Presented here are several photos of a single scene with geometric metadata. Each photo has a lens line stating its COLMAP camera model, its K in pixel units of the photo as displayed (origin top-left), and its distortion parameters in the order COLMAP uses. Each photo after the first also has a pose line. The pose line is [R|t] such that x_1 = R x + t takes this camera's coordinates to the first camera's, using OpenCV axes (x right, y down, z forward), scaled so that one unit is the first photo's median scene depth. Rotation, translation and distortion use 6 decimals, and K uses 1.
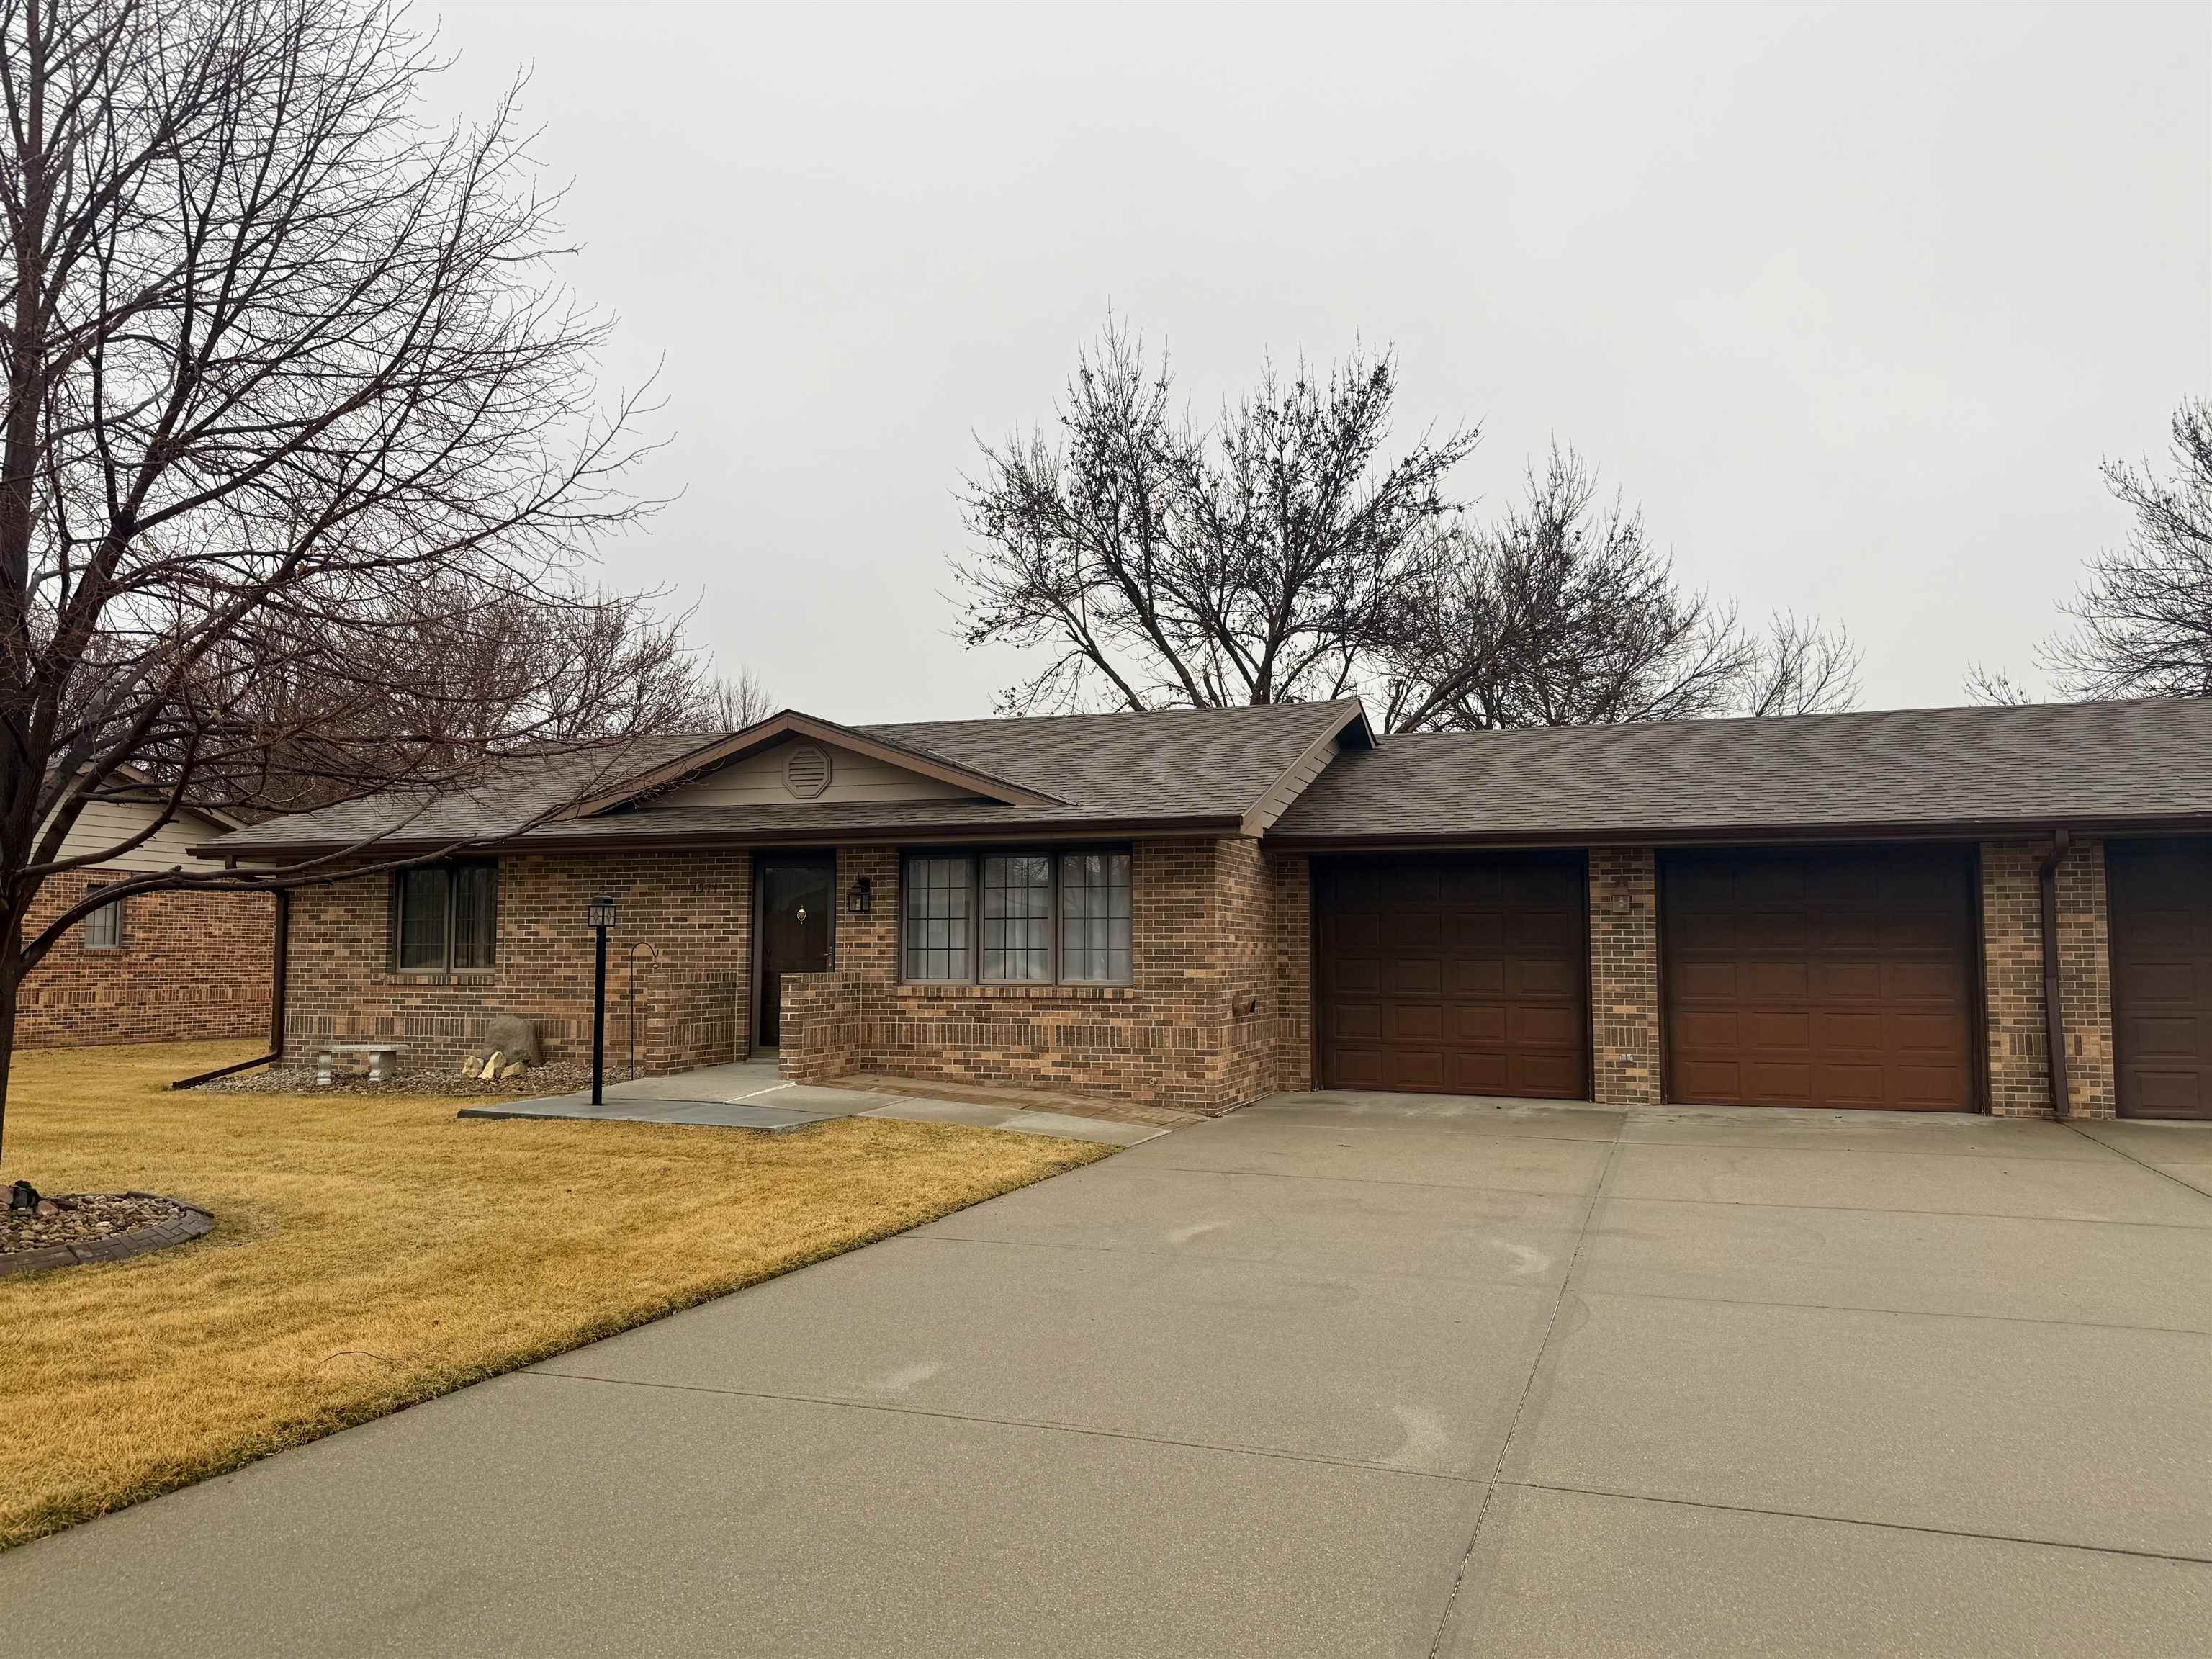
lens RADIAL K [[1644.7, 0, 1098.8], [0, 1644.7, 842.7], [0, 0, 1]] dist [0.051460, -0.016716]
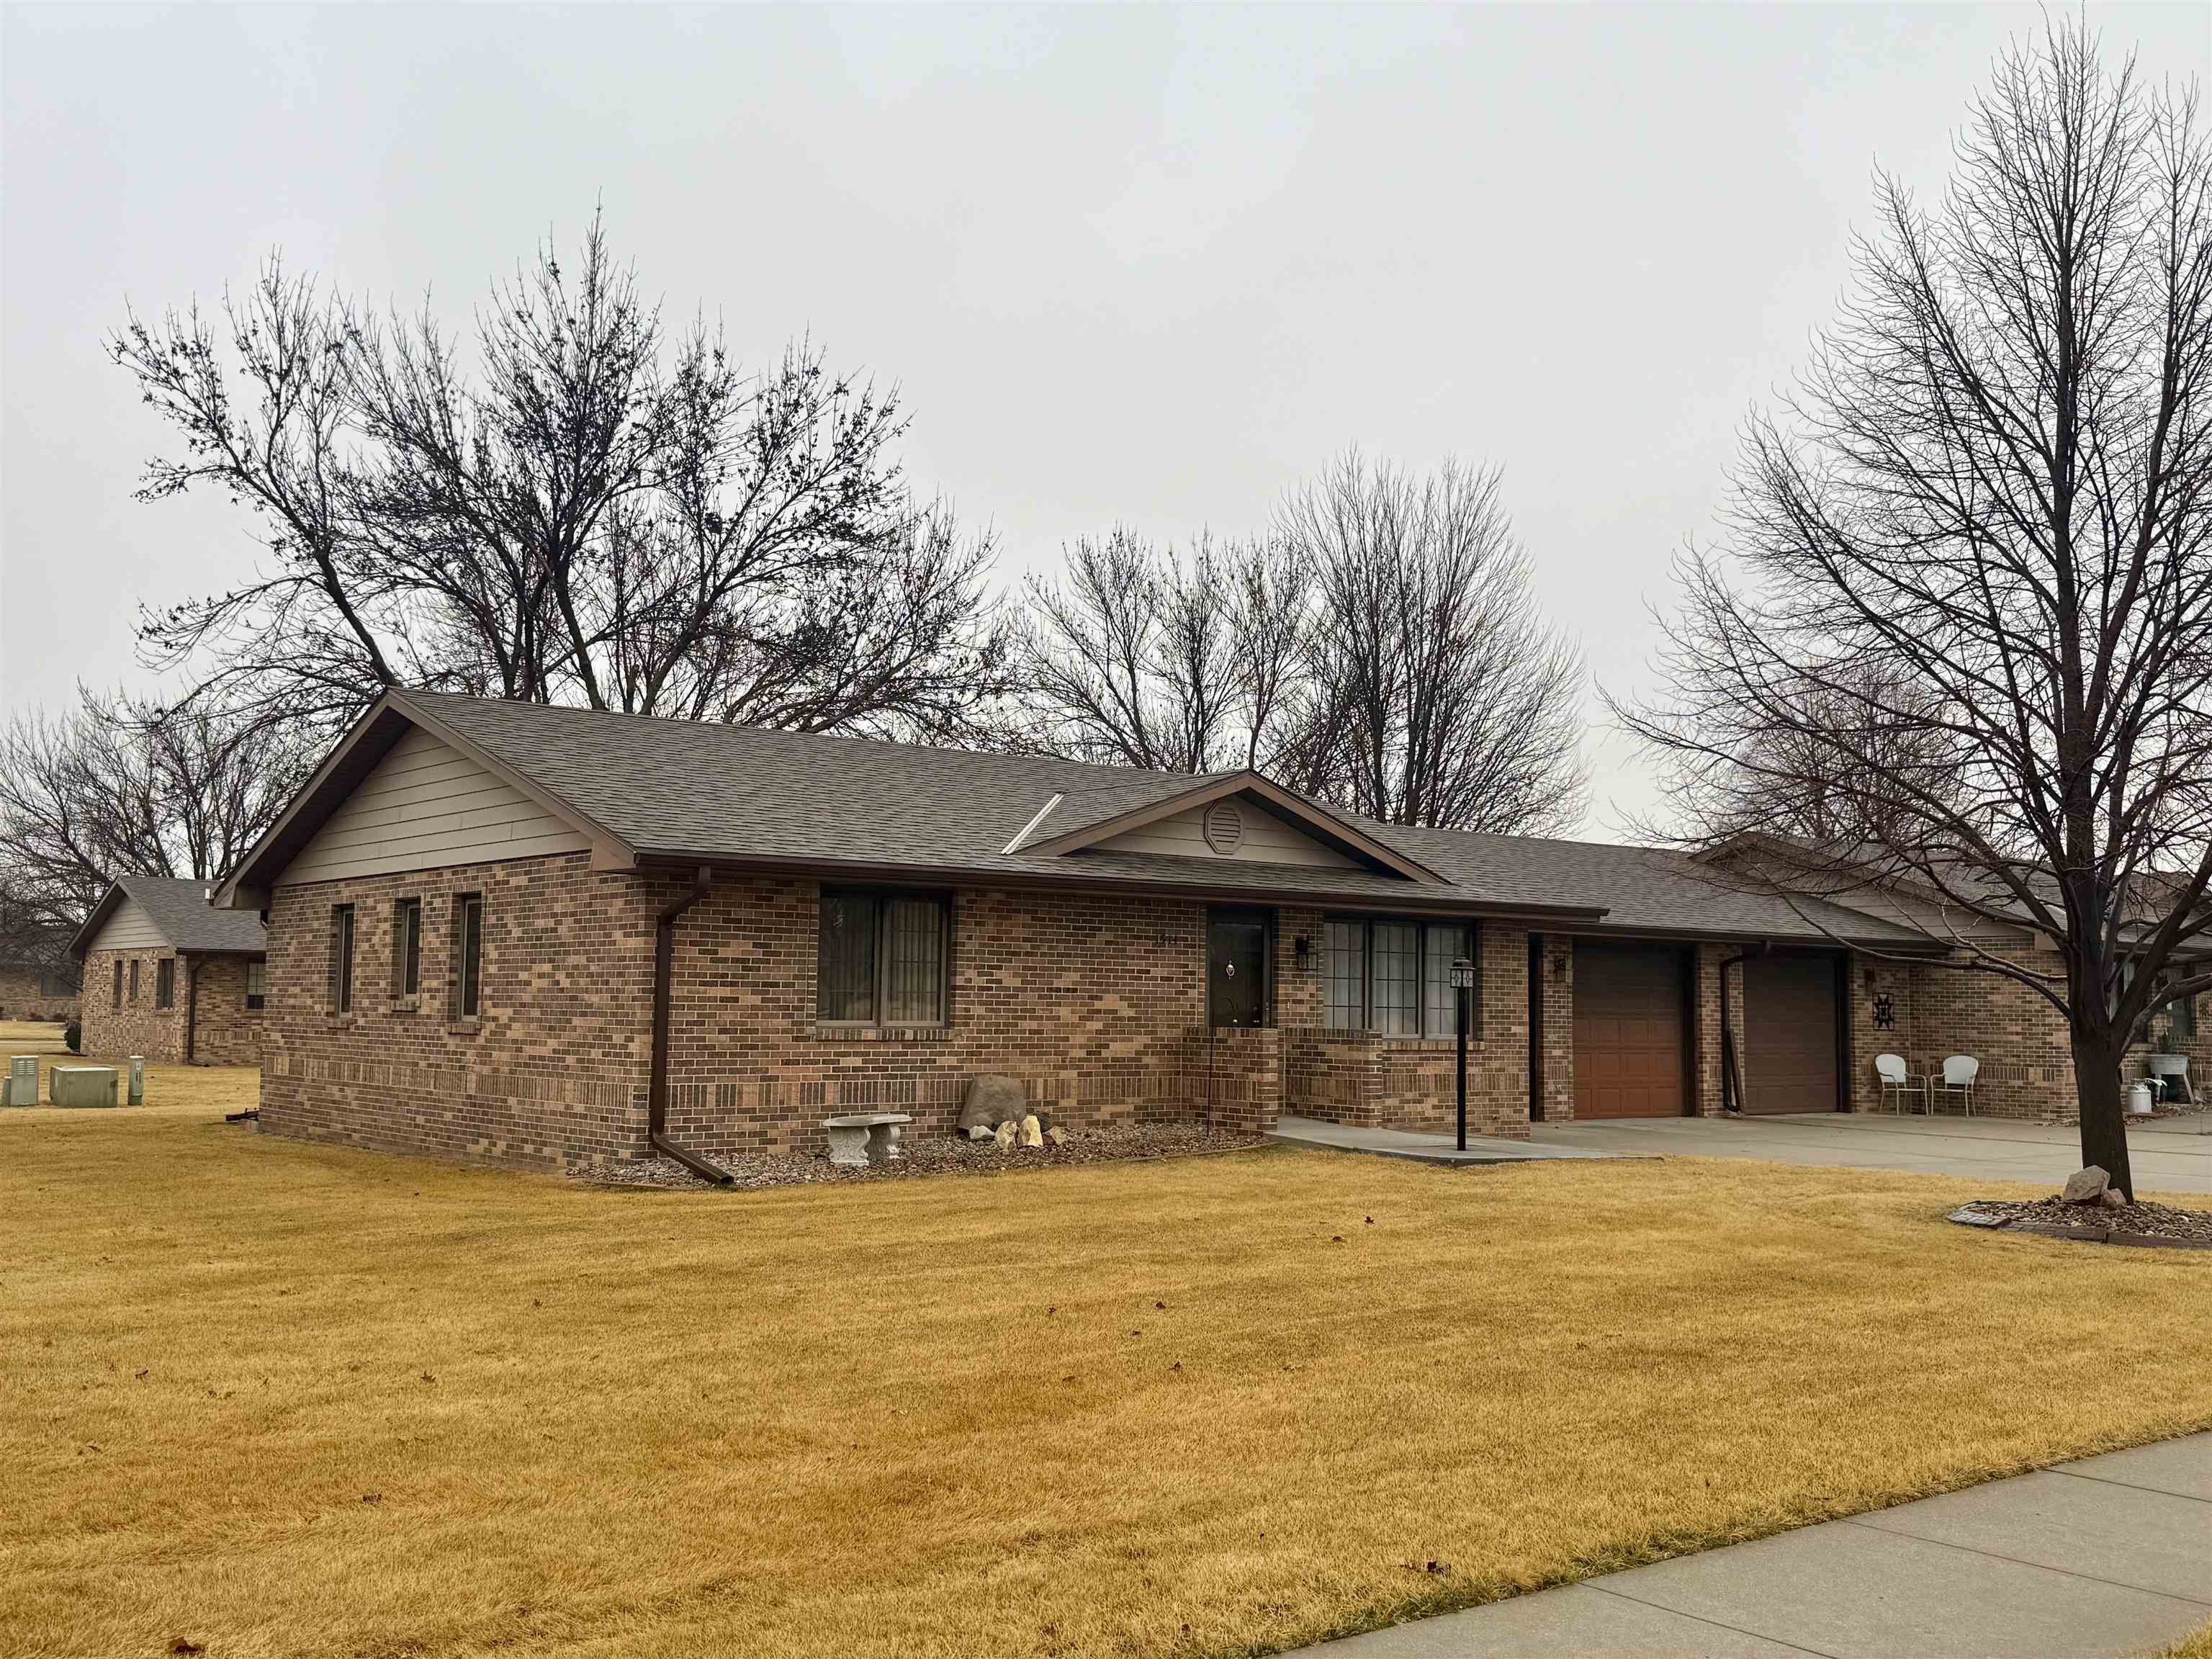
lens RADIAL K [[2109.5, 0, 1096.4], [0, 2109.5, 818.2], [0, 0, 1]] dist [0.075712, 0.000000]
pose [[0.529903, 0.080376, 0.844241, -1.383364], [-0.074987, 0.996040, -0.047761, 0.019741], [-0.844736, -0.037998, 0.533832, 0.395774]]
